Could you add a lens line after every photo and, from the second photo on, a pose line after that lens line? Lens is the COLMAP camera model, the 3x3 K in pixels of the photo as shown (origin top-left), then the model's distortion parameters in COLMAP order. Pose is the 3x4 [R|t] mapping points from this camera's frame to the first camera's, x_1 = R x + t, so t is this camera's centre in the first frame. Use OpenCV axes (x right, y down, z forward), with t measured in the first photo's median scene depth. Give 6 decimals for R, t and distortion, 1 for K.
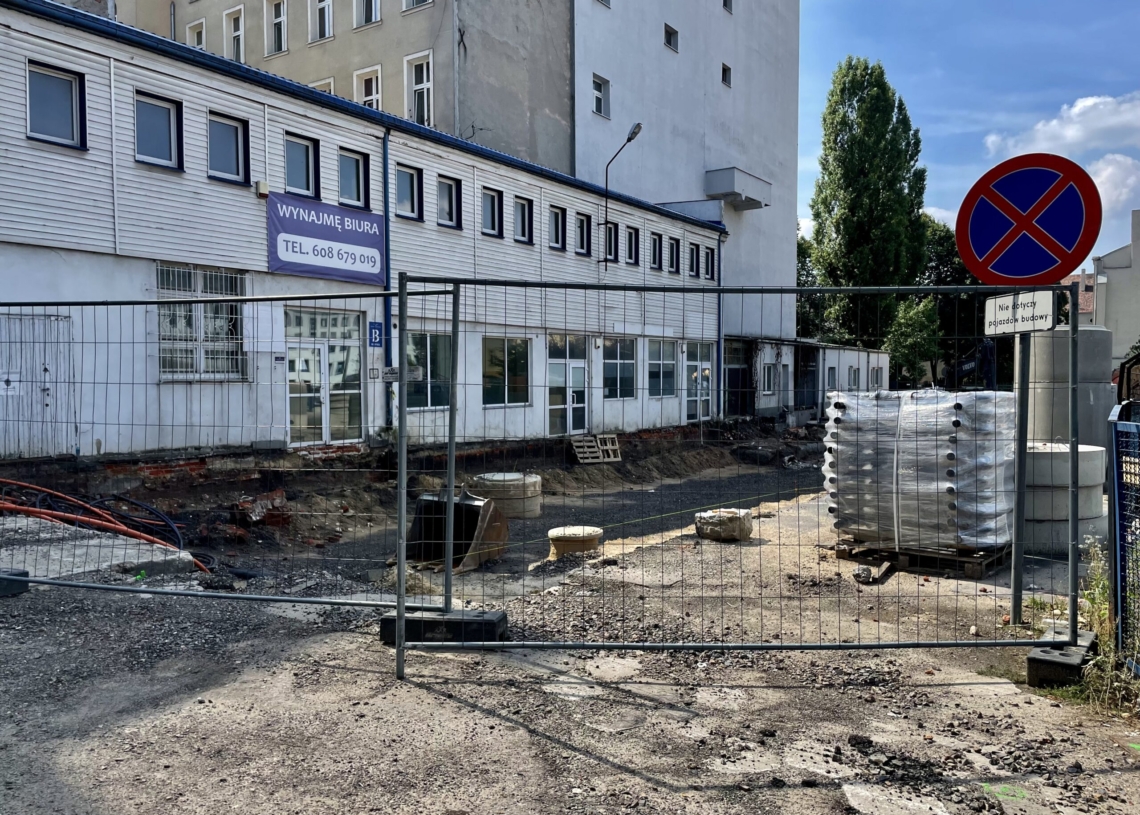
lens RADIAL K [[867.5, 0, 567.3], [0, 867.5, 413.8], [0, 0, 1]] dist [0.087999, -0.108049]
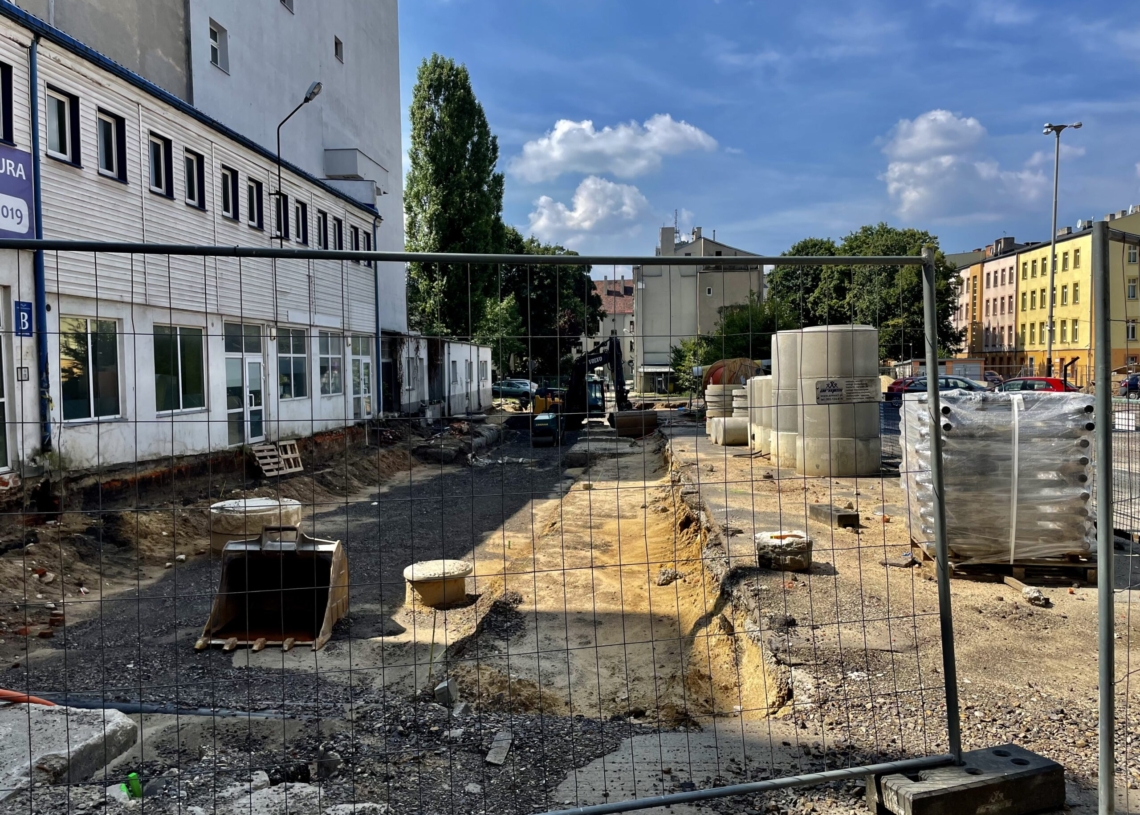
lens RADIAL K [[867.5, 0, 573.7], [0, 867.5, 407.8], [0, 0, 1]] dist [0.087999, -0.108049]
pose [[0.871169, -0.030070, 0.490061, -0.132709], [0.029051, 0.999531, 0.009689, -0.008998], [-0.490122, 0.005795, 0.871634, 0.109786]]
